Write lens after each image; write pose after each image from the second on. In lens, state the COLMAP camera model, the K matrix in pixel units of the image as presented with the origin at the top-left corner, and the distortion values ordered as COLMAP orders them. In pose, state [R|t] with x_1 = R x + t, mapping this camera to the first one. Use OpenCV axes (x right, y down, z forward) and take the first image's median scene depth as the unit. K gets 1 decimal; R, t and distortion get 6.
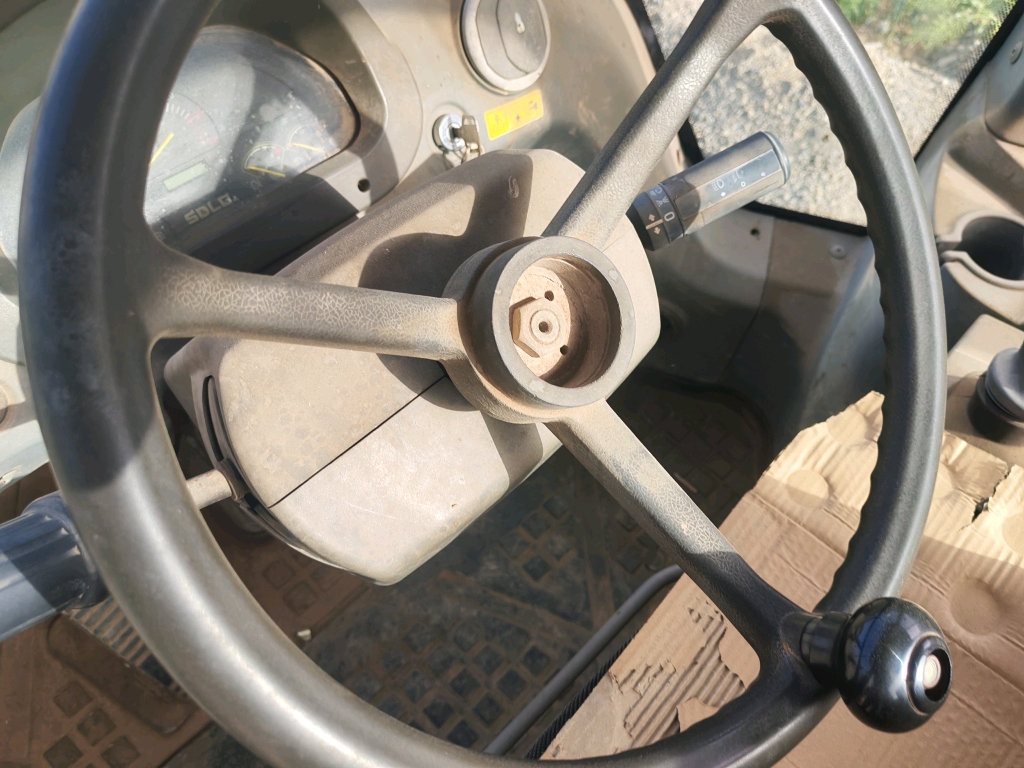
lens RADIAL K [[807.4, 0, 536.0], [0, 807.4, 380.4], [0, 0, 1]] dist [0.016639, -0.009493]
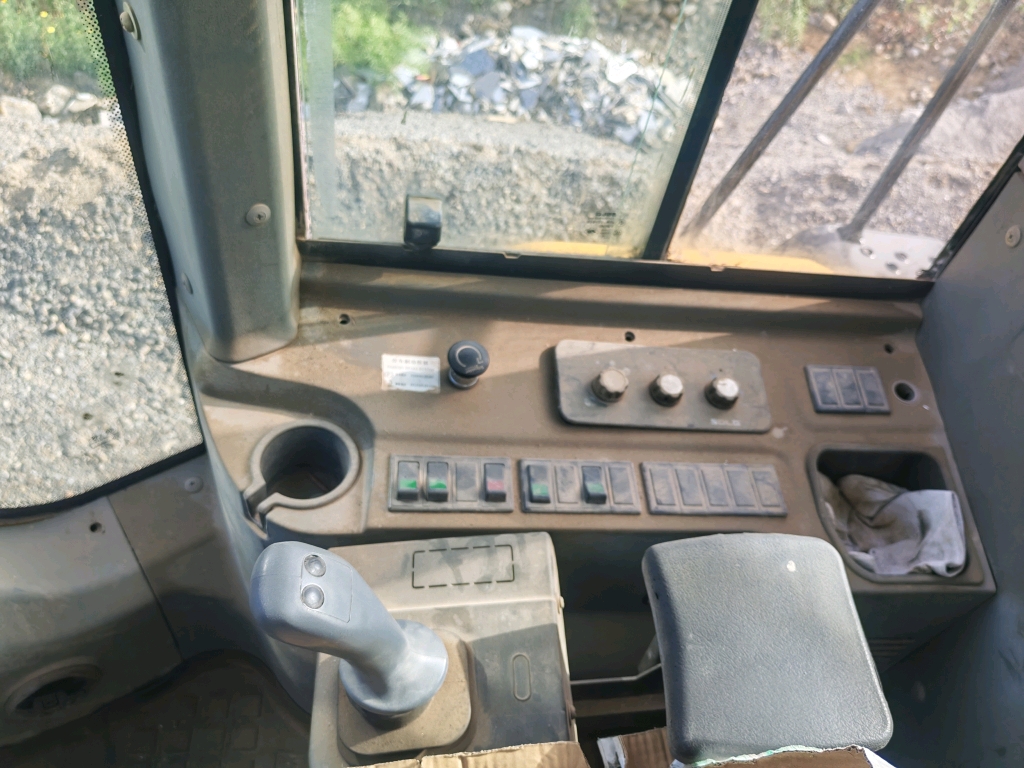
lens RADIAL K [[807.4, 0, 531.1], [0, 807.4, 370.1], [0, 0, 1]] dist [0.016639, -0.009493]
pose [[0.650284, -0.575315, 0.496128, 0.326638], [0.594026, 0.792169, 0.140007, -0.218297], [-0.473565, 0.203669, 0.856887, 0.024338]]
